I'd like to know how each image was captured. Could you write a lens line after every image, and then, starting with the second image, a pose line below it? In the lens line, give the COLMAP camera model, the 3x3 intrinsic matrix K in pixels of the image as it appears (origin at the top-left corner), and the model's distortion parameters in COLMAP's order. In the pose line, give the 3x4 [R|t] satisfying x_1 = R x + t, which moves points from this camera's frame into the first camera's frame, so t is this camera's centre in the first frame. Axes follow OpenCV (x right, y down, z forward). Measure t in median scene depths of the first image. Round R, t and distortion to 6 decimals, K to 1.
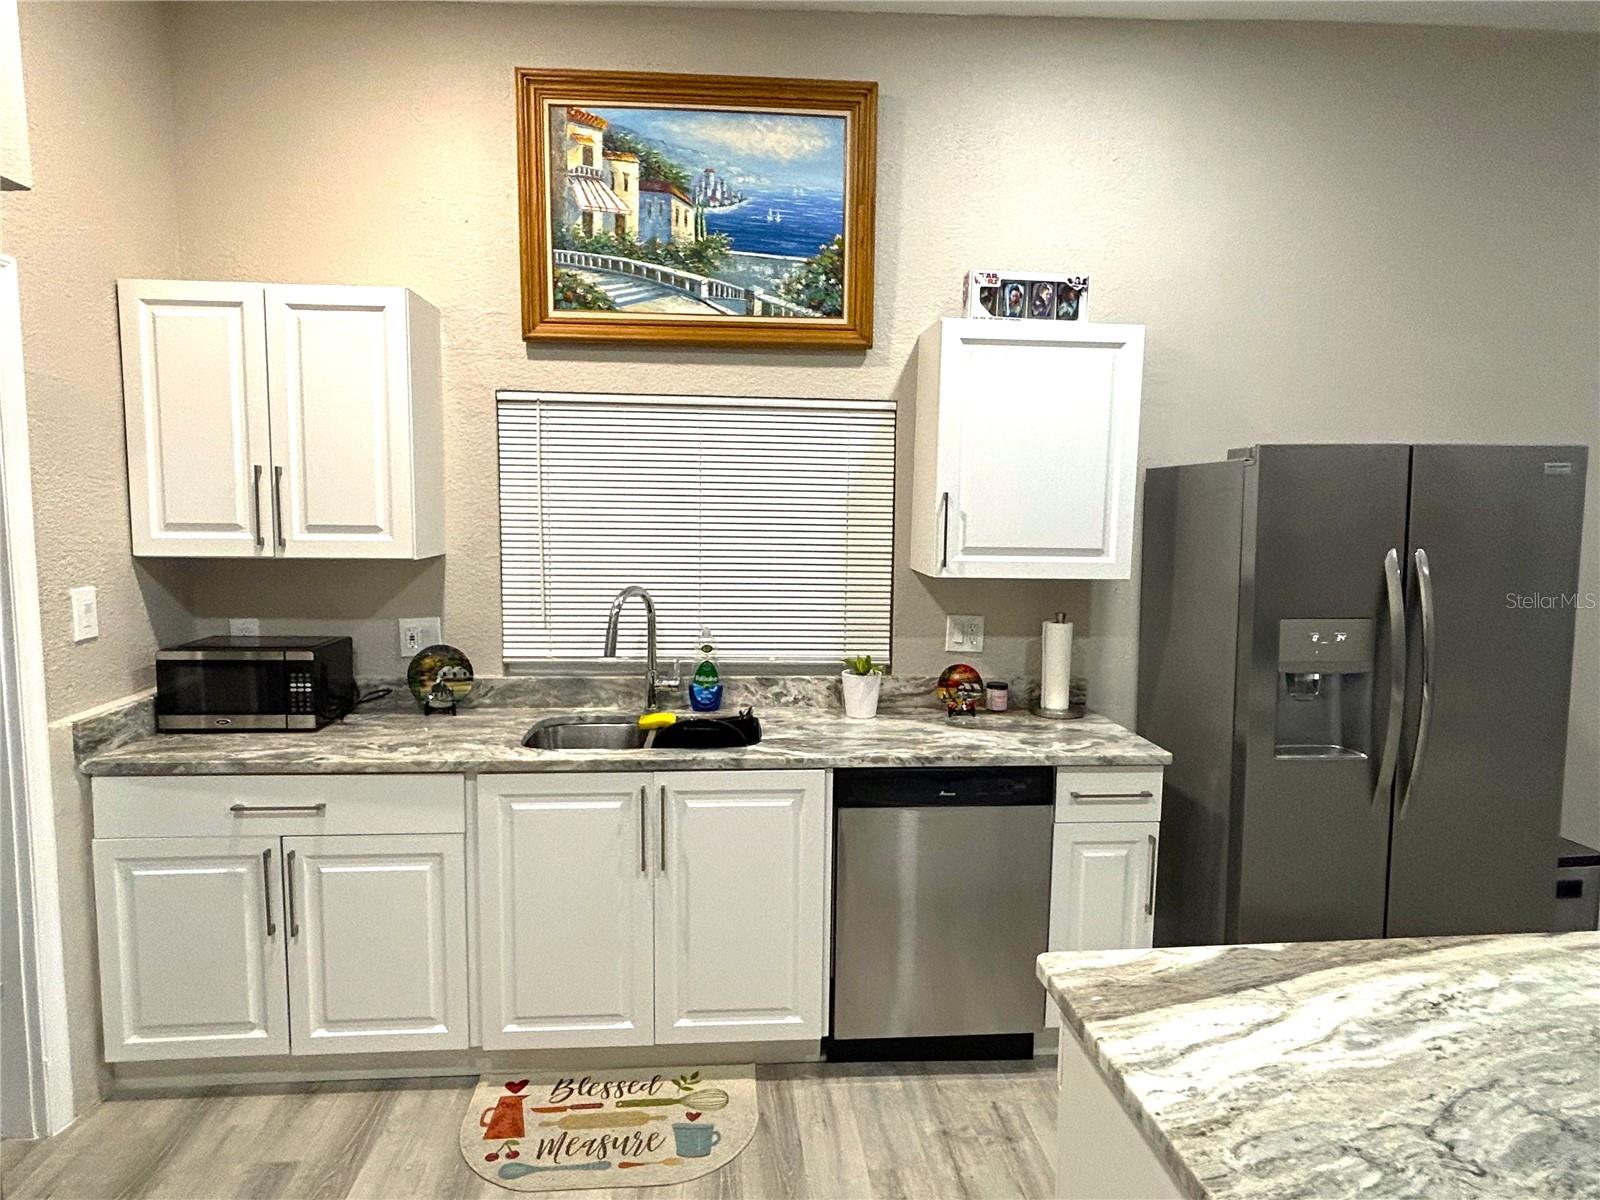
lens RADIAL K [[923.0, 0, 799.4], [0, 923.0, 595.5], [0, 0, 1]] dist [0.001940, -0.000532]
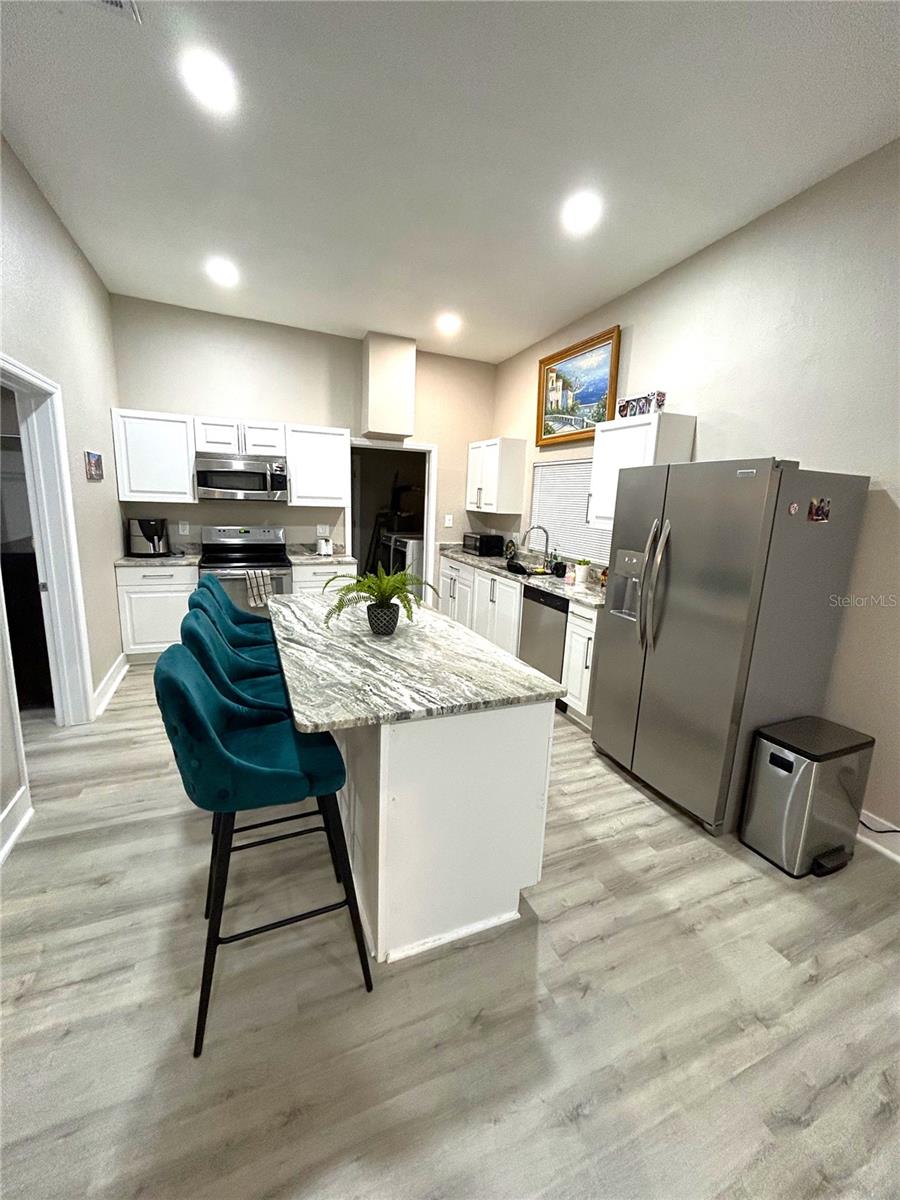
lens RADIAL K [[483.3, 0, 450.5], [0, 483.3, 594.0], [0, 0, 1]] dist [-0.000943, -0.000046]
pose [[0.308900, 0.186623, -0.932605, 1.260949], [-0.132140, 0.979471, 0.152234, 0.006986], [0.941870, 0.076209, 0.327219, 0.213970]]
